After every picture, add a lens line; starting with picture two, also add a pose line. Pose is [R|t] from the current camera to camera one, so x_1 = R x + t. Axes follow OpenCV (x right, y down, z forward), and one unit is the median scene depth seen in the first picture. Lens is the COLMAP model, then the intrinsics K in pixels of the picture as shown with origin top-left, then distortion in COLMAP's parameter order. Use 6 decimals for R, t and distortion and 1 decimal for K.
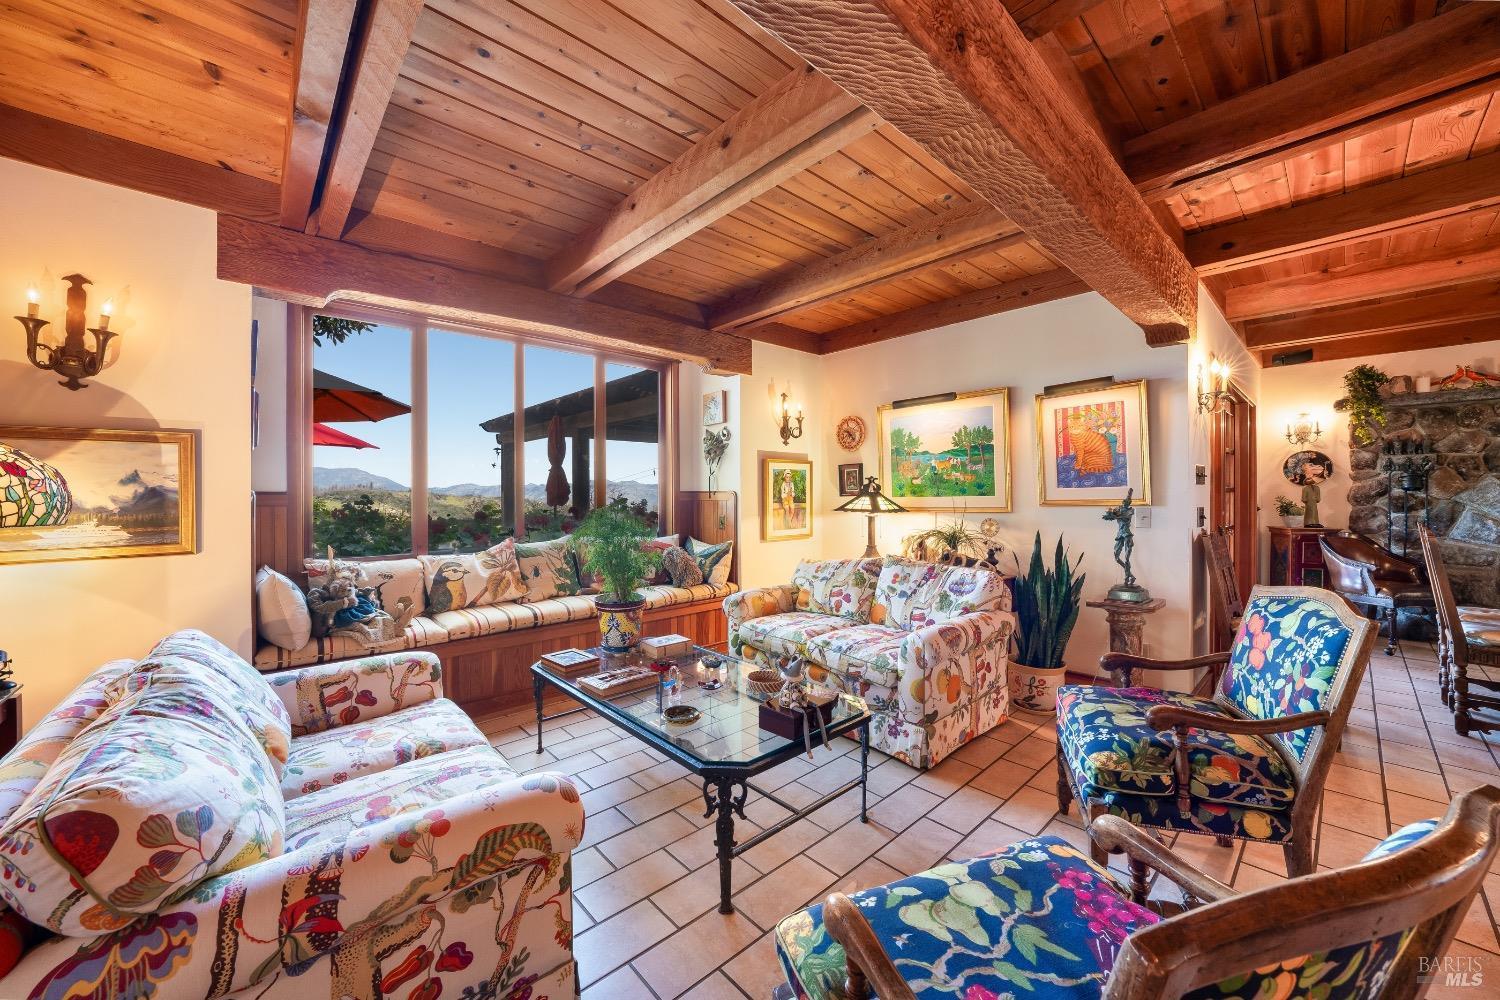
lens RADIAL K [[549.1, 0, 746.9], [0, 549.1, 493.8], [0, 0, 1]] dist [-0.009365, -0.000006]
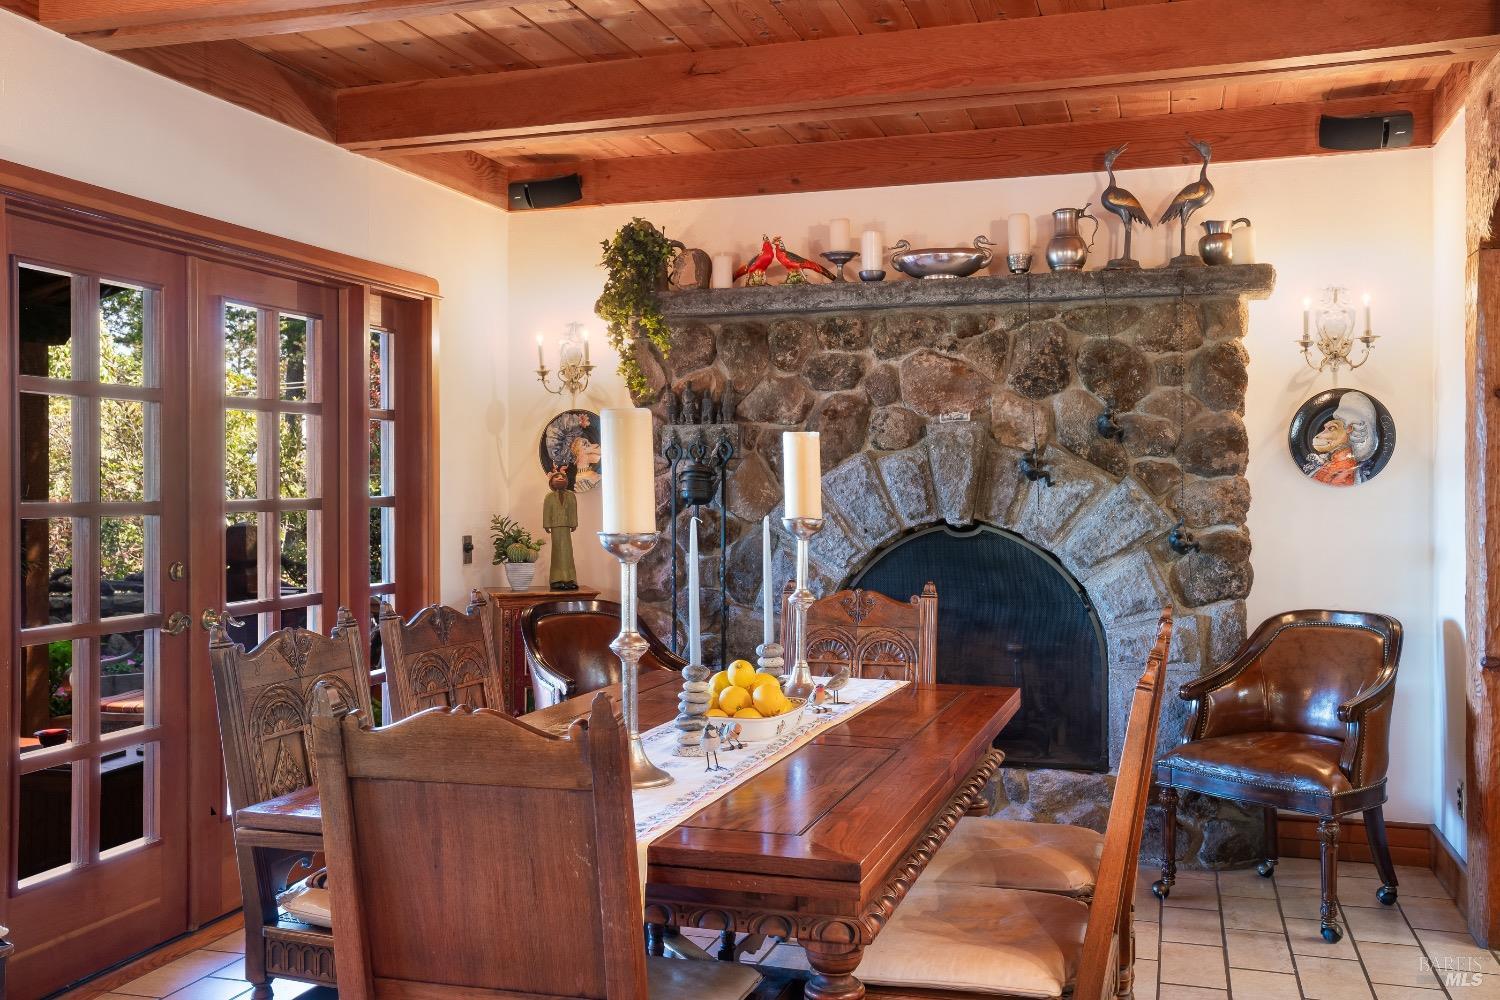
lens RADIAL K [[1410.9, 0, 749.3], [0, 1410.9, 498.4], [0, 0, 1]] dist [-0.003246, 0.000000]
pose [[0.861867, 0.002768, 0.507127, 0.659272], [-0.002432, 0.999996, -0.001325, -0.008944], [-0.507129, -0.000091, 0.861870, -0.038072]]
